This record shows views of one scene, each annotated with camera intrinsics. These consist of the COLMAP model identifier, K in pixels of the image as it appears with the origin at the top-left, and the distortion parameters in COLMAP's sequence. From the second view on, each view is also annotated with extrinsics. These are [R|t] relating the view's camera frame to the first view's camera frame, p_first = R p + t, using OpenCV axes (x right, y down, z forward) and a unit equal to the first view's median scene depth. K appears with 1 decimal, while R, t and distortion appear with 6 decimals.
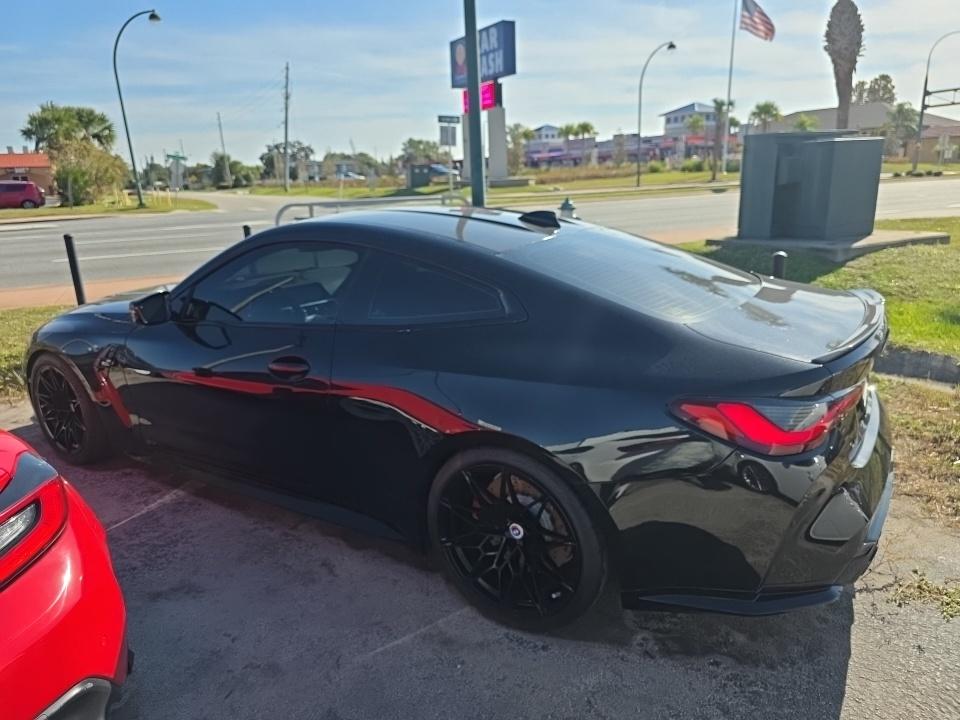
lens RADIAL K [[655.3, 0, 475.7], [0, 655.3, 366.5], [0, 0, 1]] dist [0.043535, -0.038631]
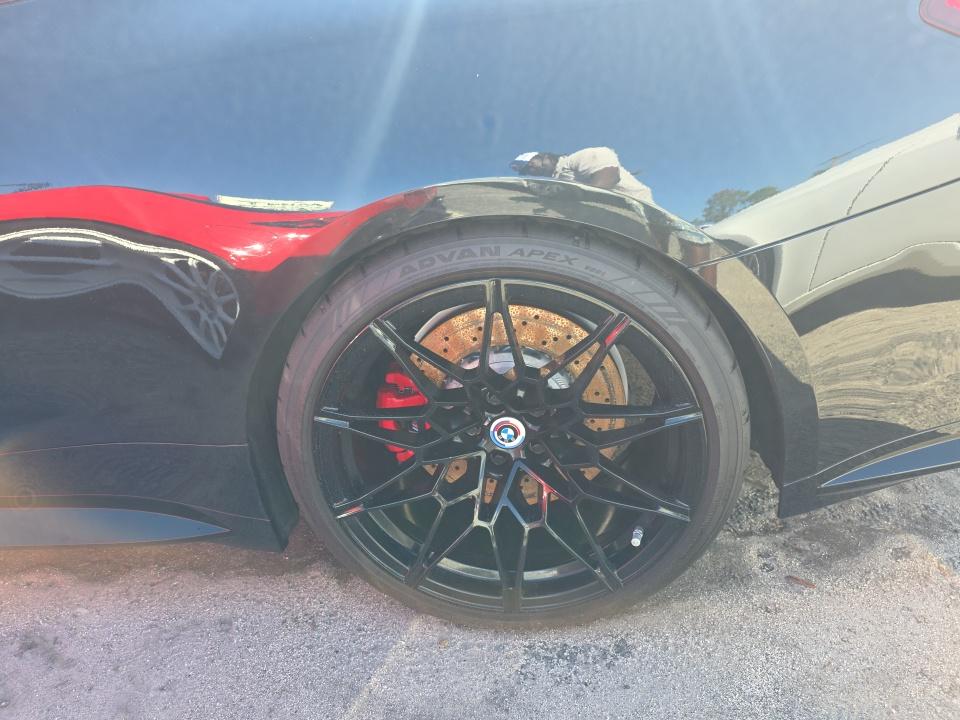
lens RADIAL K [[655.3, 0, 477.3], [0, 655.3, 361.1], [0, 0, 1]] dist [0.043535, -0.038631]
pose [[0.888145, -0.240904, 0.391361, -0.116833], [0.182408, 0.966431, 0.180939, 0.120828], [-0.421812, -0.089313, 0.902274, 0.614225]]
